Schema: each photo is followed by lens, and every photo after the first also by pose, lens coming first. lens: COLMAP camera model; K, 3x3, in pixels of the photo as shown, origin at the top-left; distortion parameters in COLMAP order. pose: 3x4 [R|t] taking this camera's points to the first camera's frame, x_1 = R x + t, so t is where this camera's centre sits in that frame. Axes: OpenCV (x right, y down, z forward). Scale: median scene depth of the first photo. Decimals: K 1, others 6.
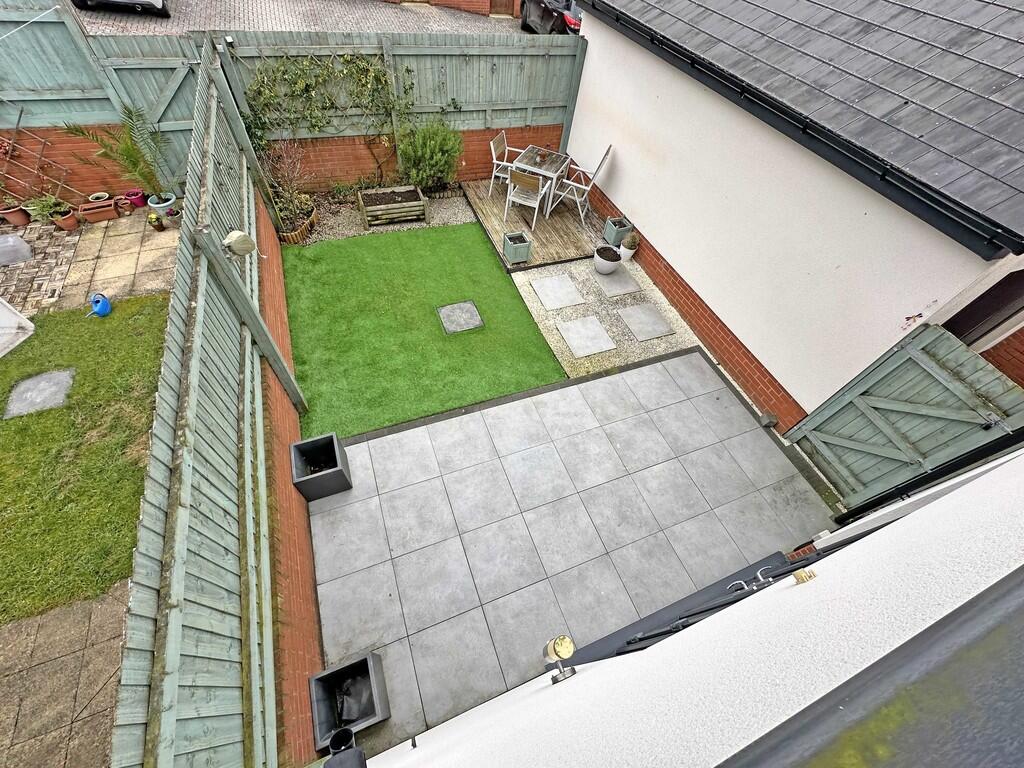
lens RADIAL K [[415.7, 0, 512.0], [0, 415.7, 384.0], [0, 0, 1]] dist [-0.000082, -0.000072]
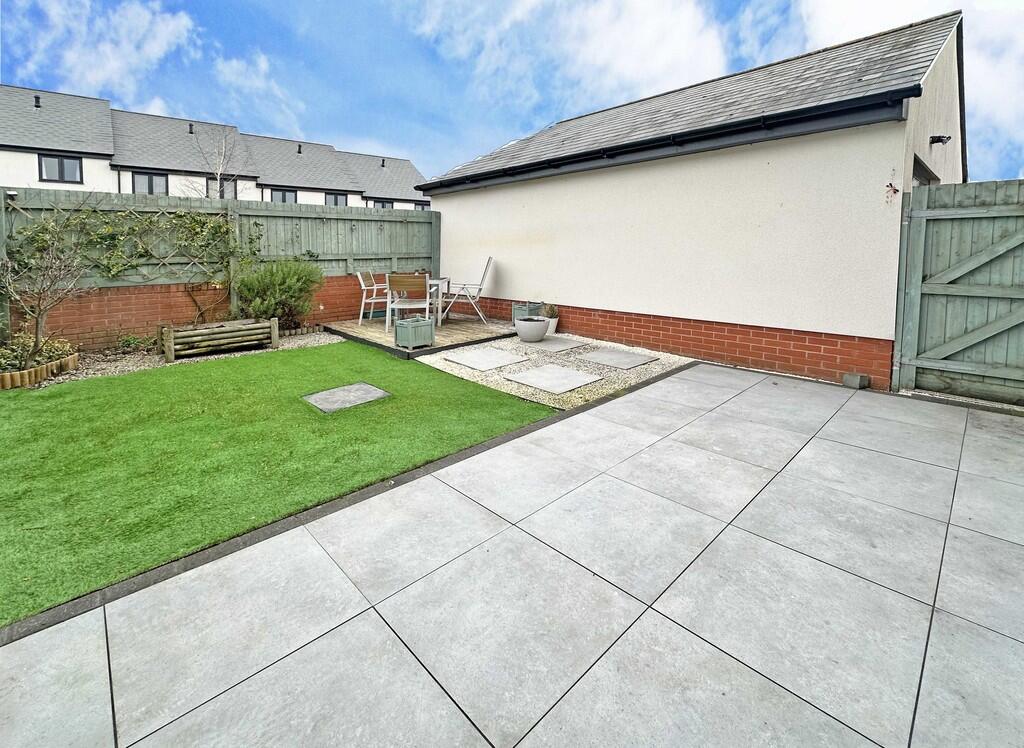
lens RADIAL K [[454.9, 0, 510.4], [0, 454.9, 304.6], [0, 0, 1]] dist [-0.000005, -0.000029]
pose [[0.922198, -0.069415, 0.380438, -0.137234], [0.329360, 0.656534, -0.678590, 0.247467], [-0.202666, 0.751095, 0.628317, 0.421877]]
